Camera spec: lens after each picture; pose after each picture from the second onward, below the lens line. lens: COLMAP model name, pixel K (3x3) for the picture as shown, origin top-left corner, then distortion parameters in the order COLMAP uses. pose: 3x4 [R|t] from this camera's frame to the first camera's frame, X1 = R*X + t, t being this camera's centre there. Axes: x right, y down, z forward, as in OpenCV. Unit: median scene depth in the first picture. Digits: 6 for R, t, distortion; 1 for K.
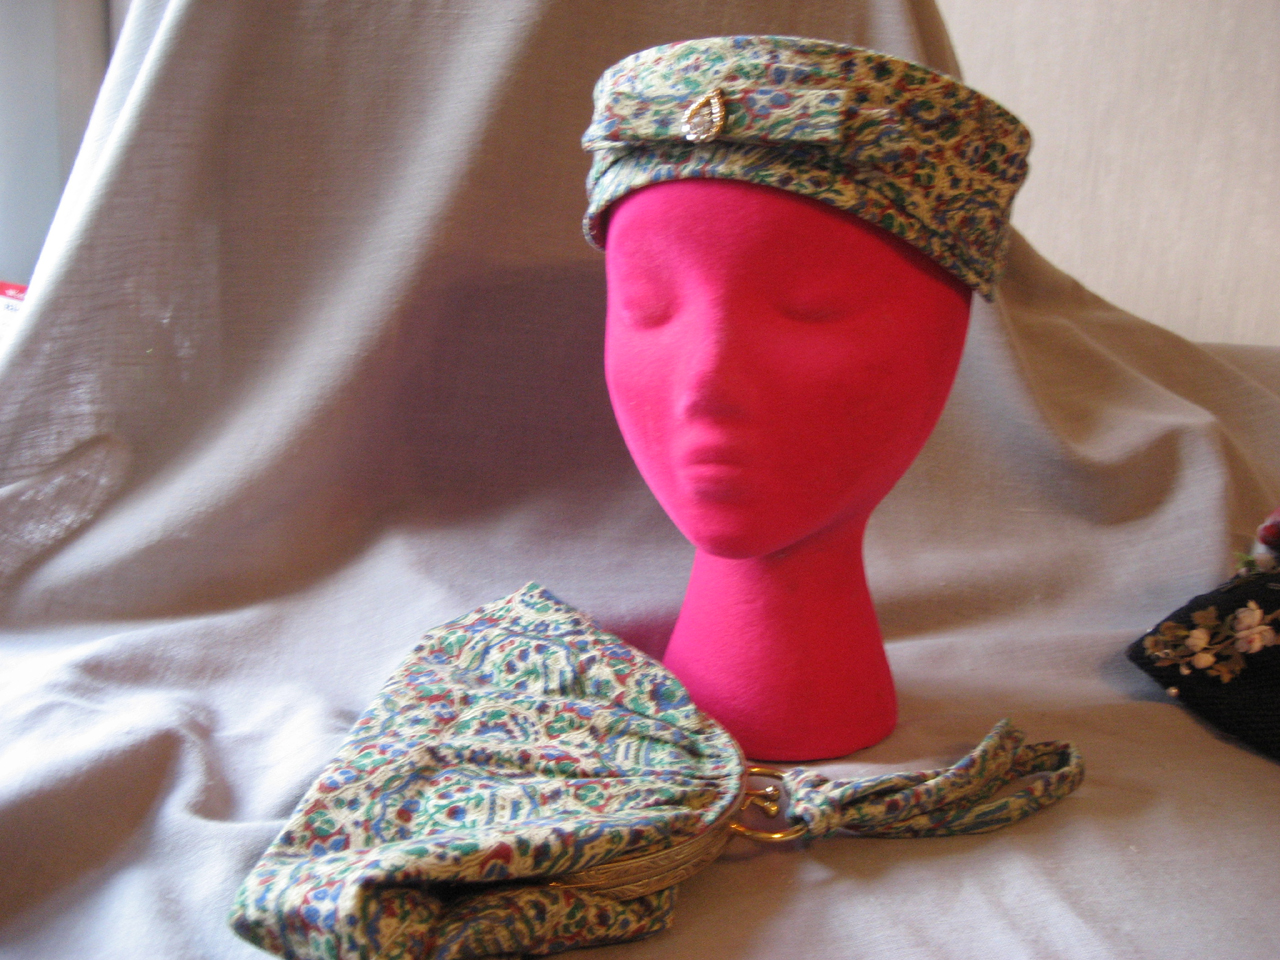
lens RADIAL K [[1318.1, 0, 639.0], [0, 1318.1, 482.5], [0, 0, 1]] dist [-0.128963, 0.000000]
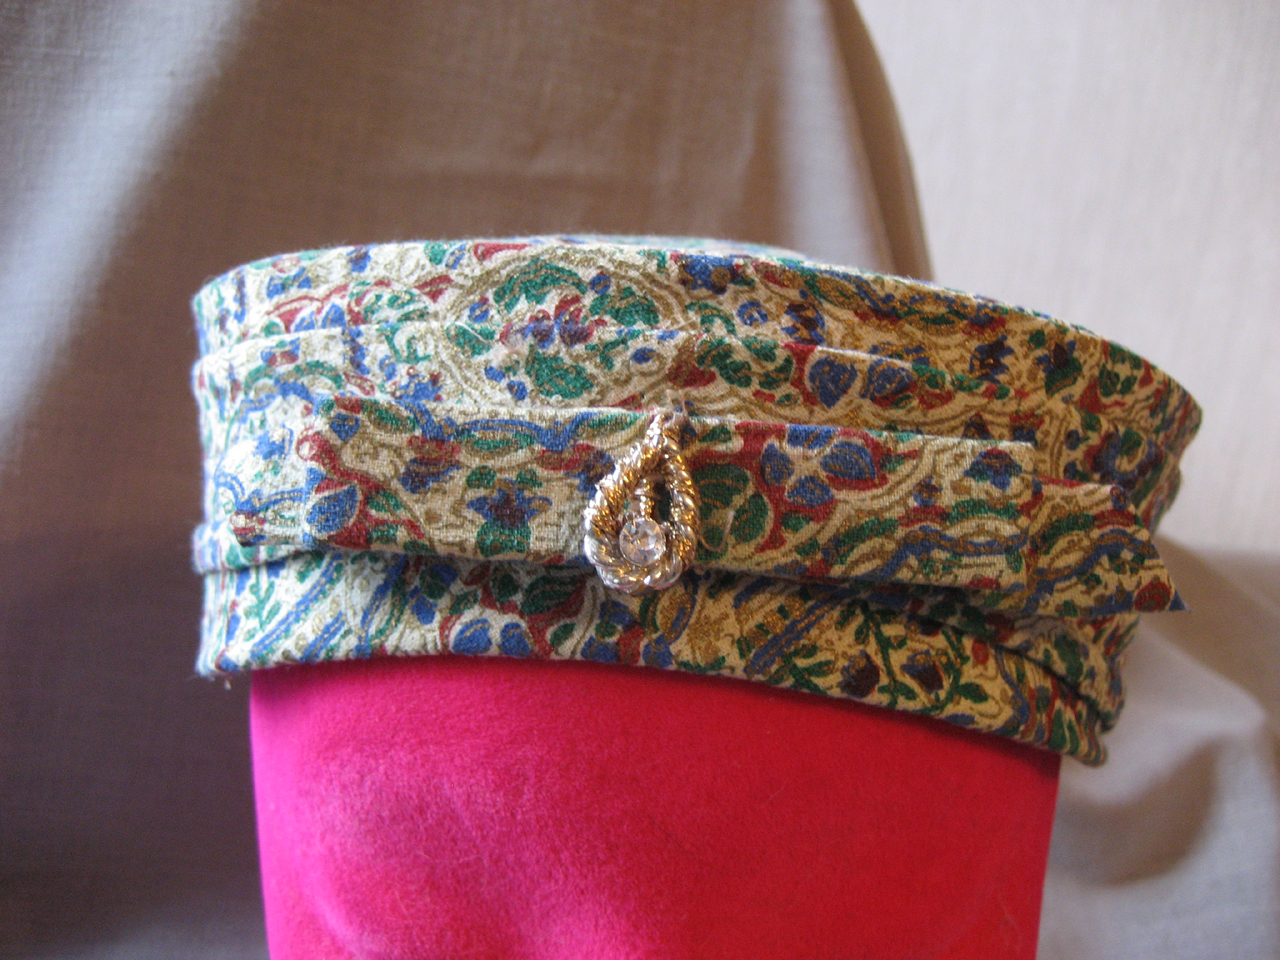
lens RADIAL K [[1318.1, 0, 640.3], [0, 1318.1, 476.5], [0, 0, 1]] dist [-0.128963, 0.000000]
pose [[0.910940, -0.050186, 0.409474, -0.090852], [0.039428, 0.998620, 0.034679, -0.300914], [-0.410650, -0.015446, 0.911662, 0.687442]]
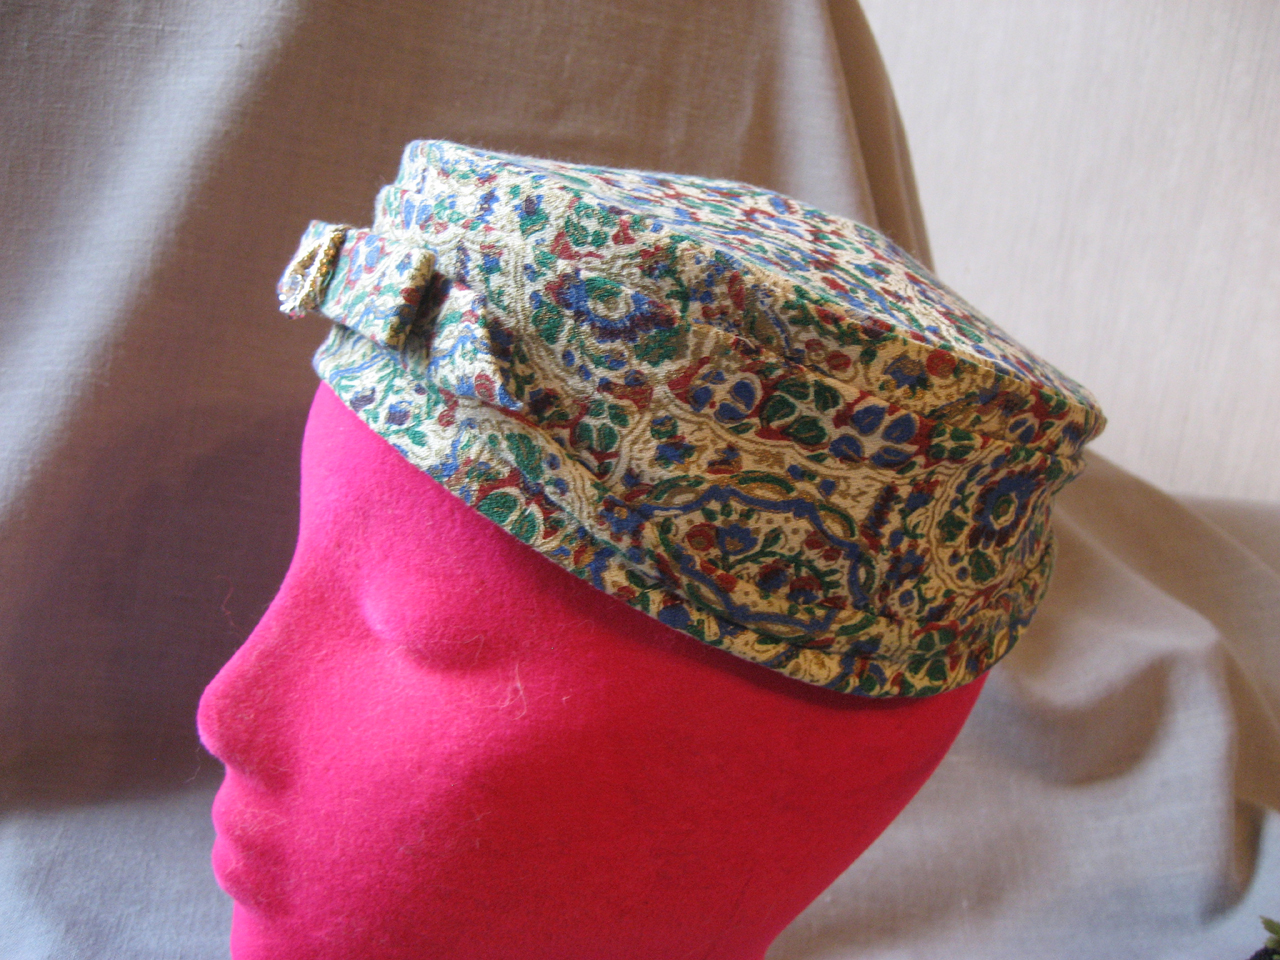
lens RADIAL K [[1318.1, 0, 644.0], [0, 1318.1, 476.1], [0, 0, 1]] dist [-0.128963, 0.000000]
pose [[0.765990, 0.190493, -0.613980, 0.549379], [-0.224394, 0.974243, 0.022319, -0.238027], [0.602418, 0.120677, 0.789006, 0.631966]]
